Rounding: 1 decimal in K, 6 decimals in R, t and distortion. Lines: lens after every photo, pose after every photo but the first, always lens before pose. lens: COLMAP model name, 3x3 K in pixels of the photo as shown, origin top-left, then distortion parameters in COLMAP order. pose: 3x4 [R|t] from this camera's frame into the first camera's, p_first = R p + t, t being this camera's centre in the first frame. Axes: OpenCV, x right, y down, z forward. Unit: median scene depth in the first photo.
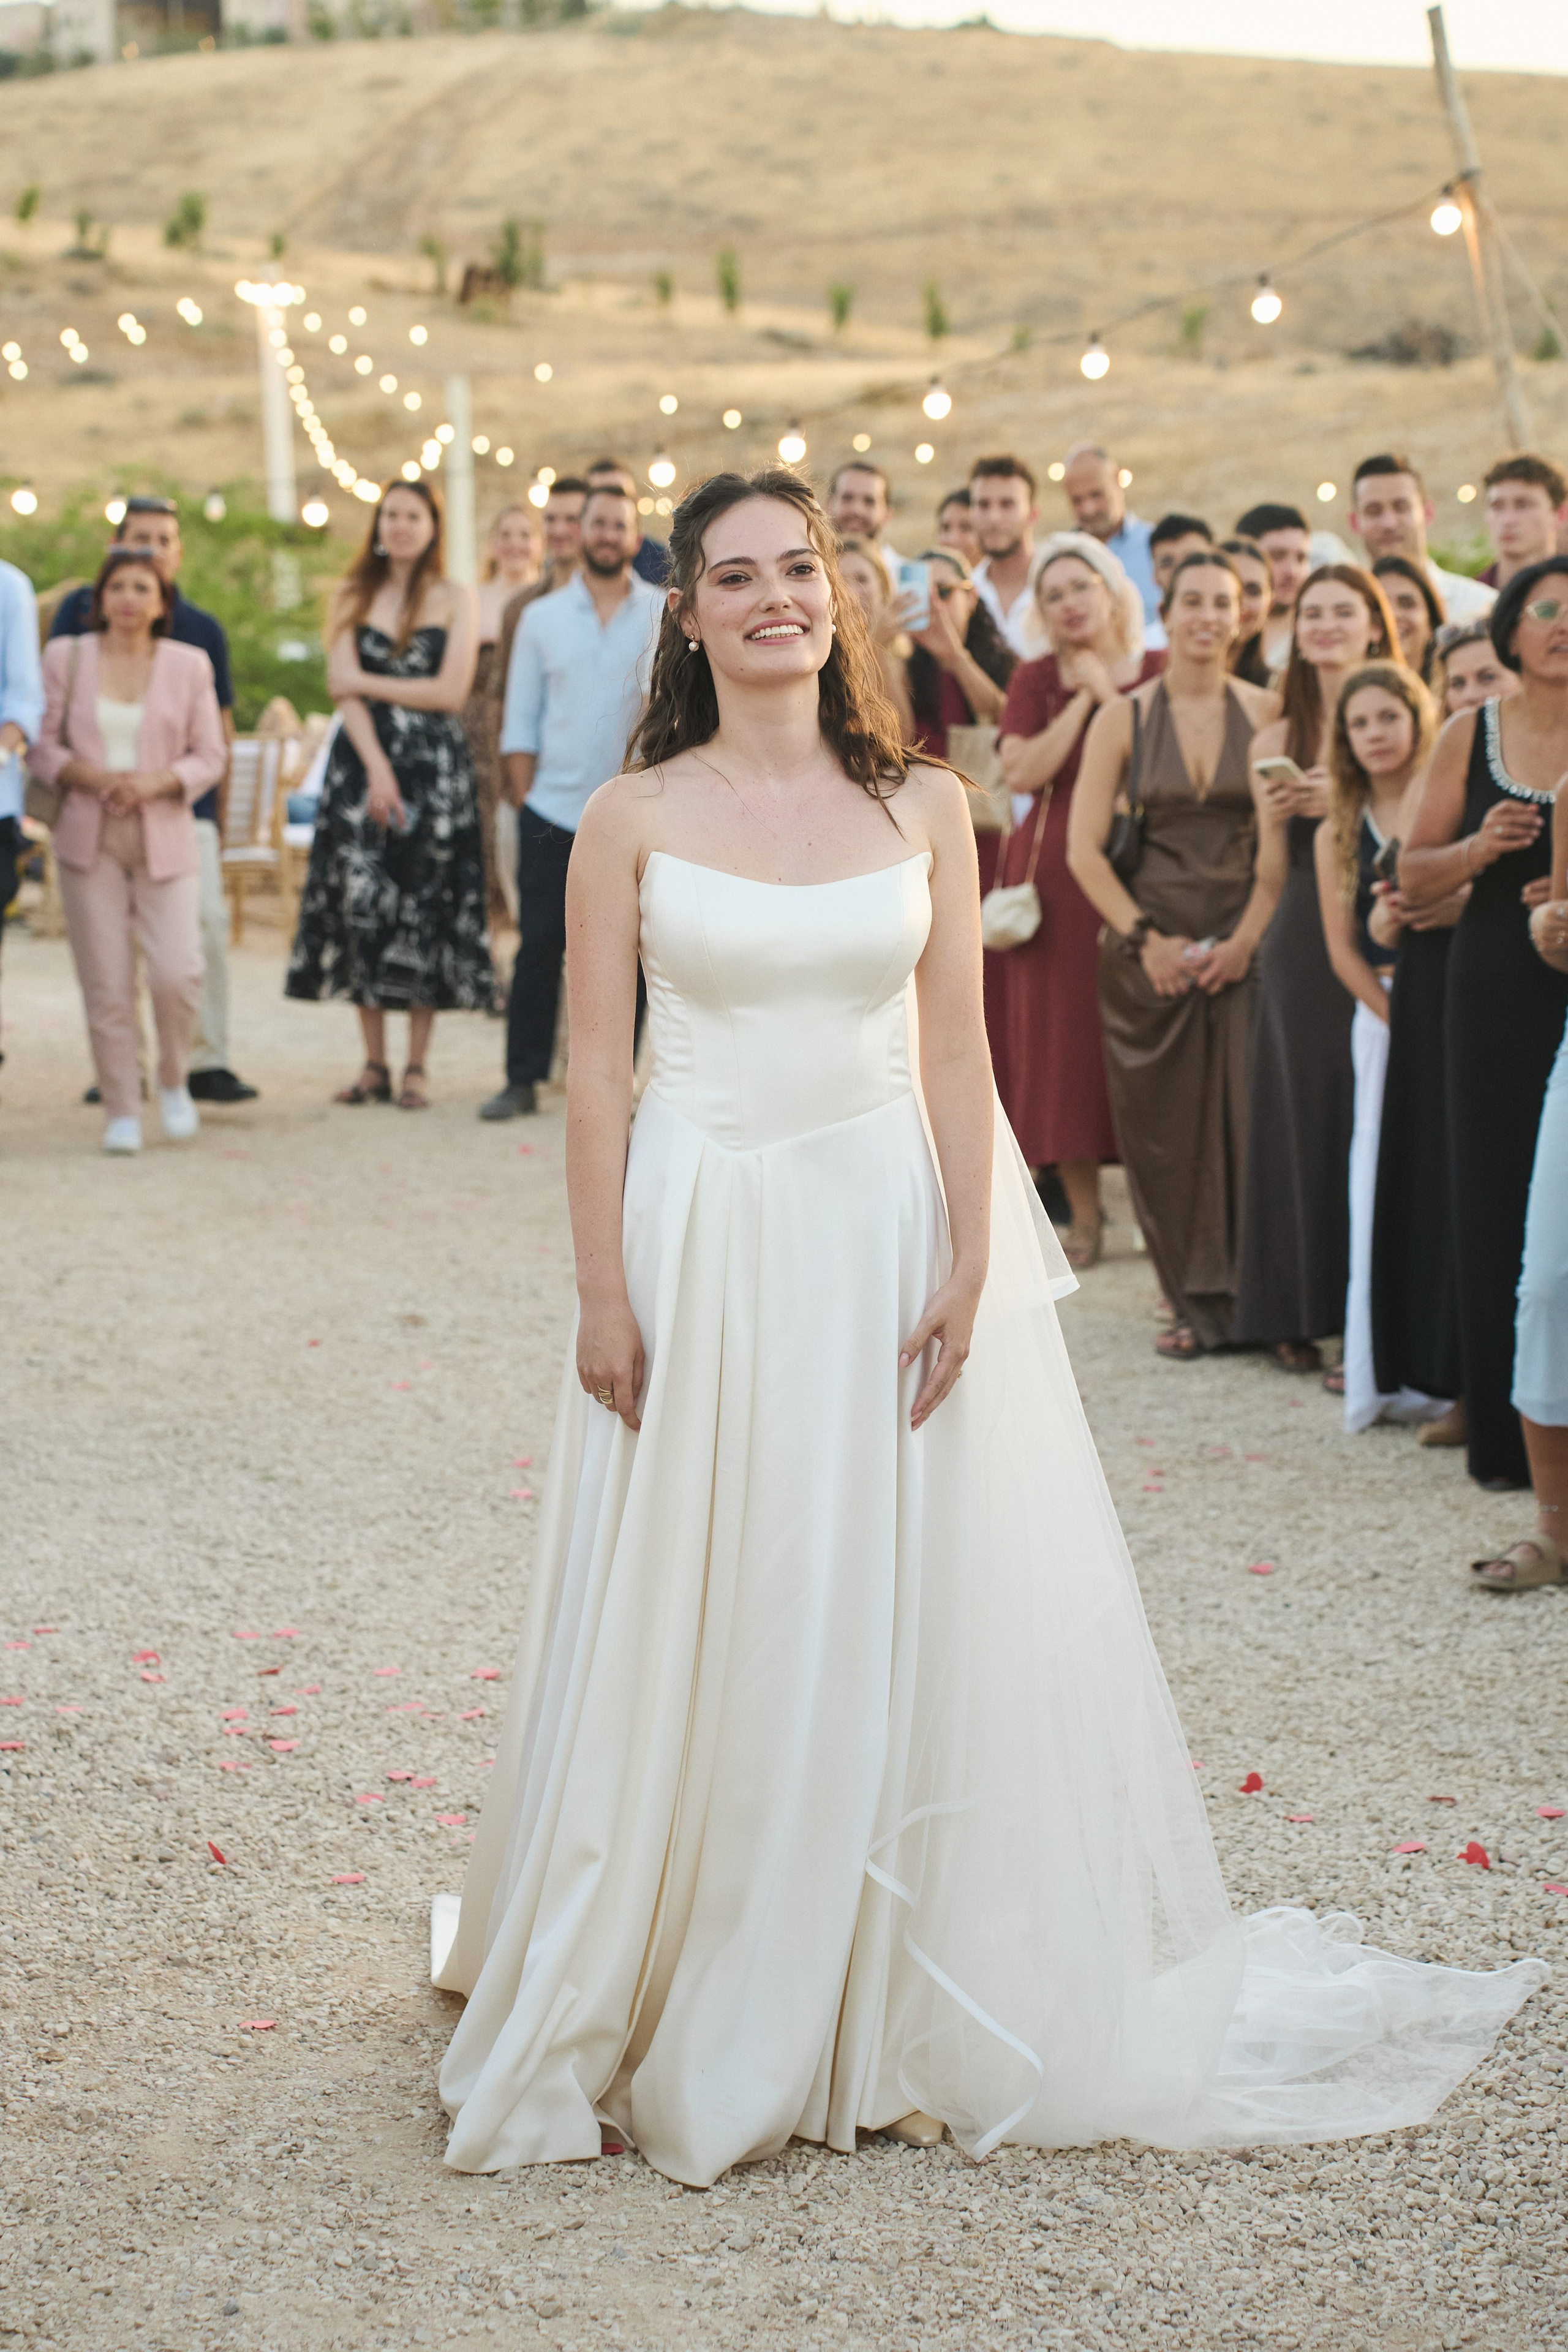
lens RADIAL K [[5199.8, 0, 786.8], [0, 5199.8, 1233.6], [0, 0, 1]] dist [0.510069, 0.000000]
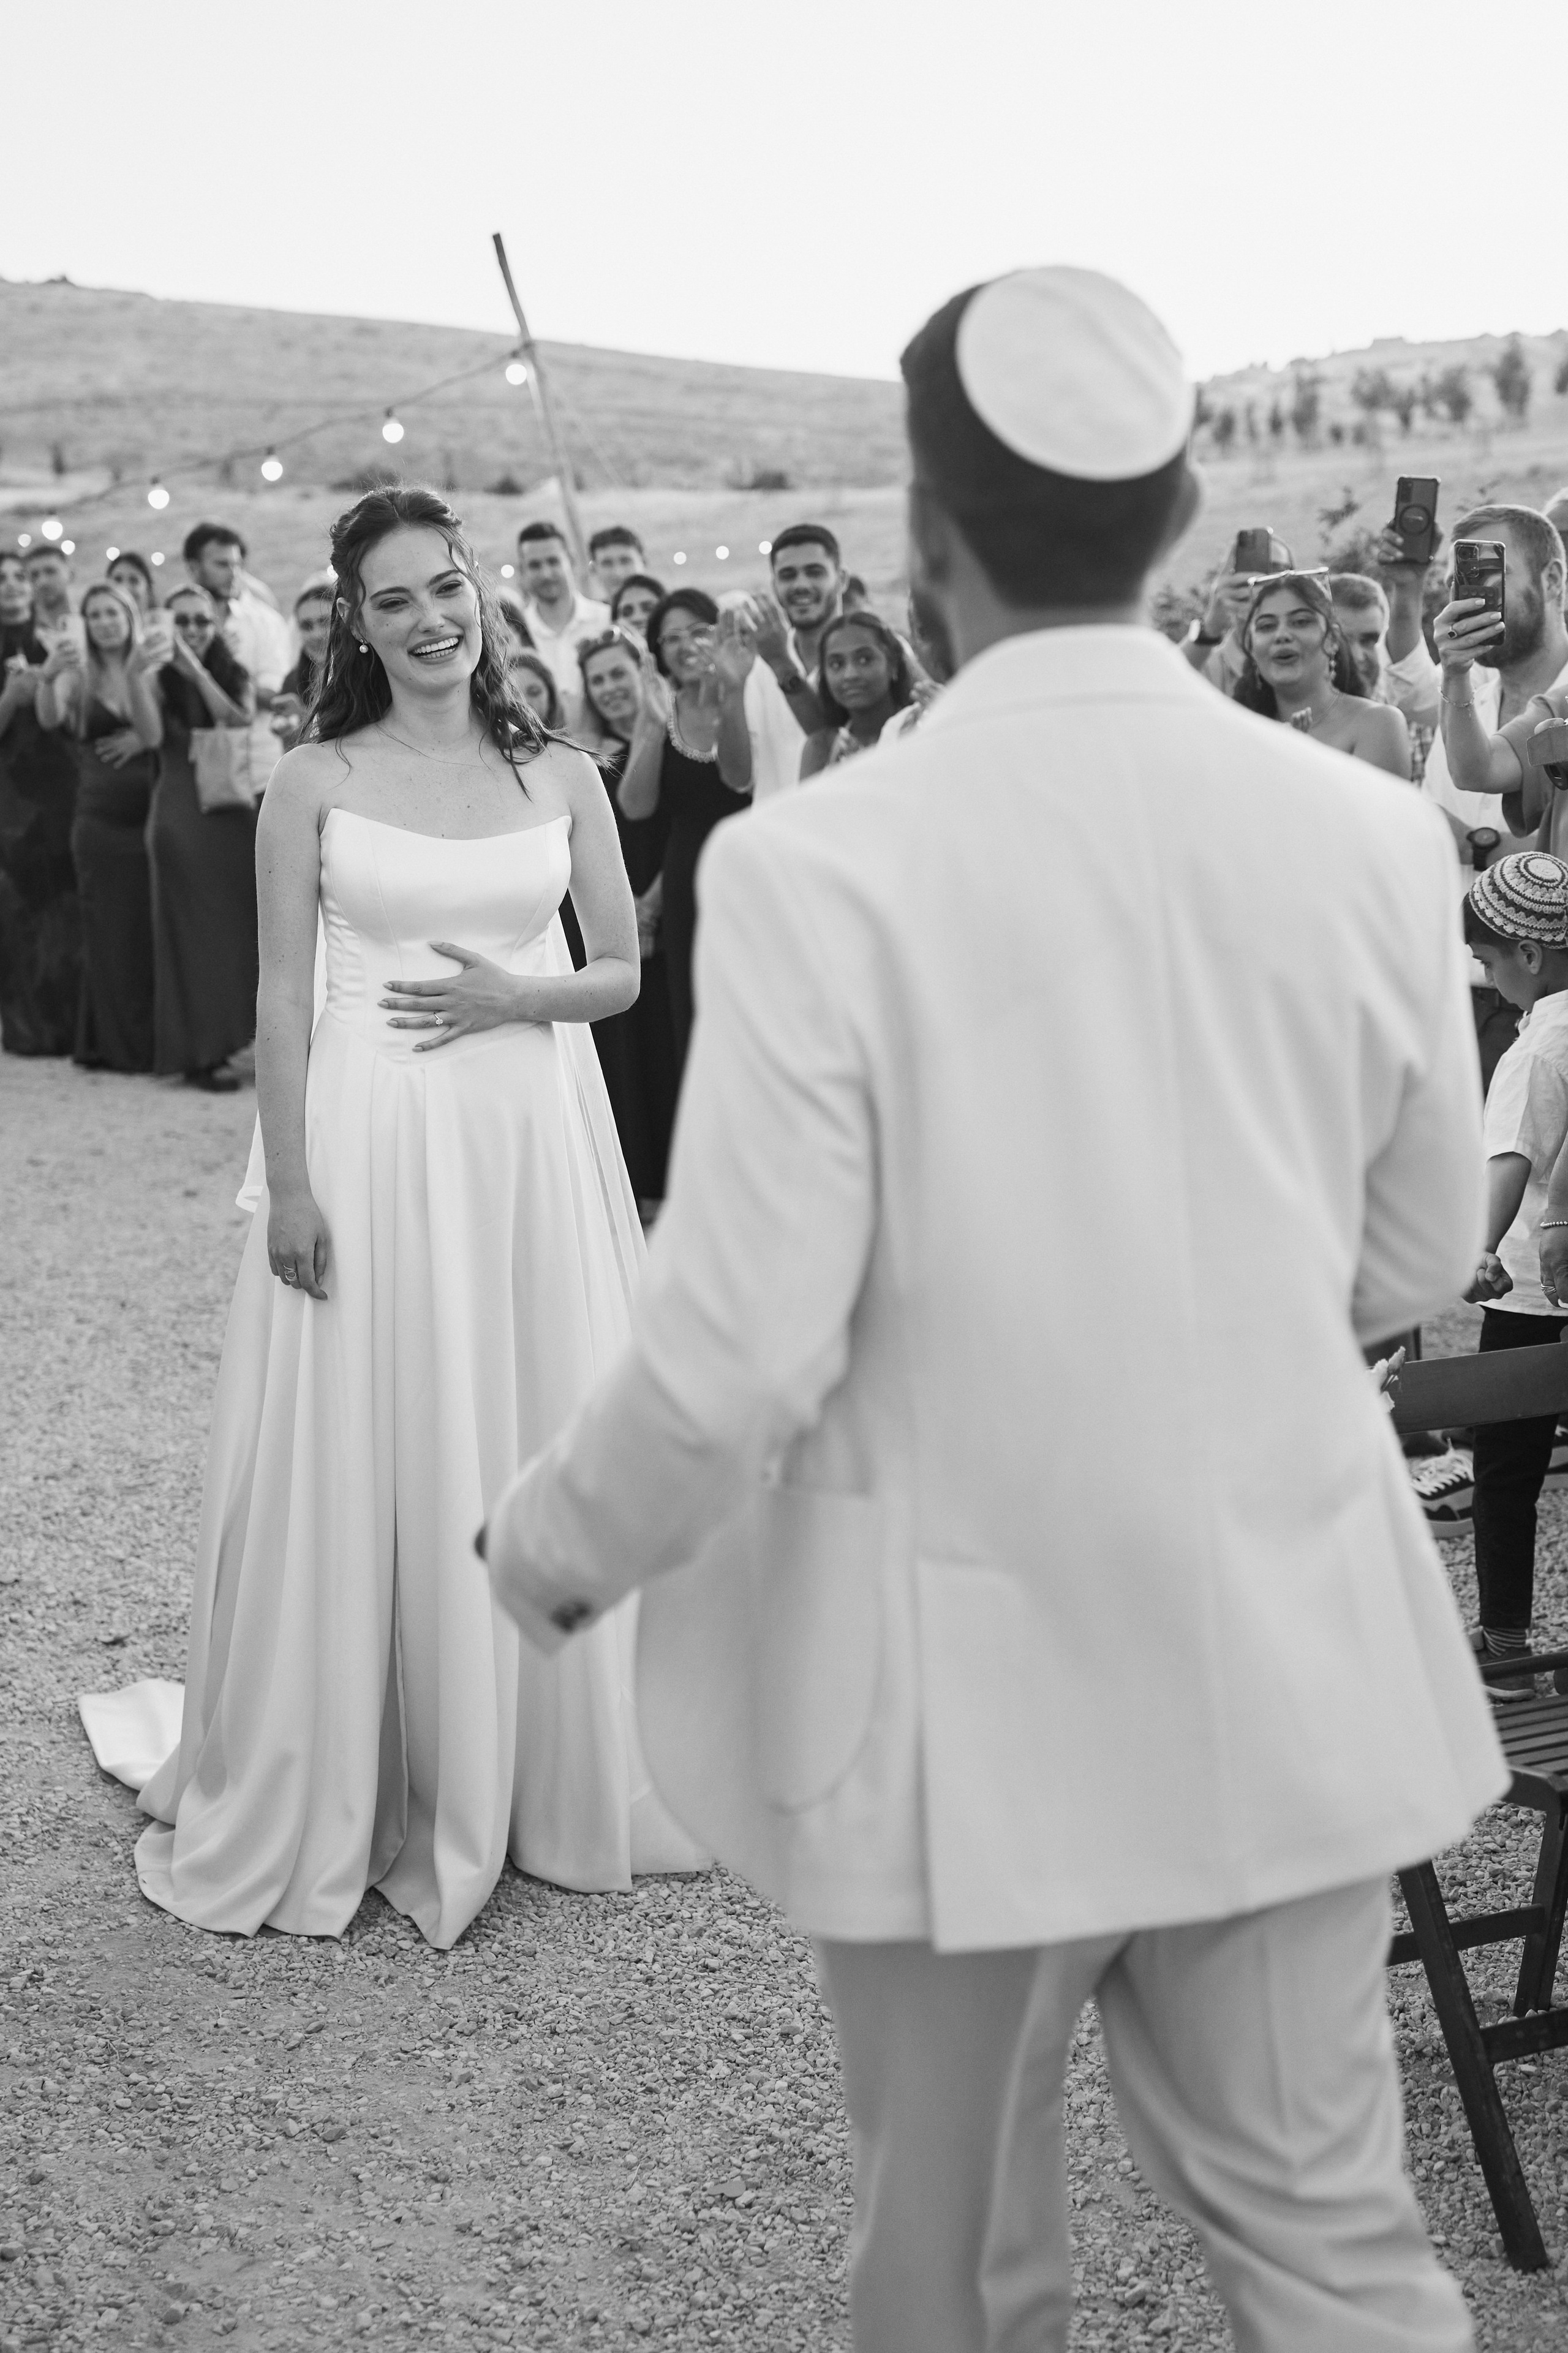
lens RADIAL K [[3185.5, 0, 812.4], [0, 3185.5, 1132.3], [0, 0, 1]] dist [0.176904, 0.000000]
pose [[0.967121, -0.064940, 0.245885, -0.082342], [0.056920, 0.997593, 0.039595, -0.023634], [-0.247865, -0.024297, 0.968490, 0.257433]]
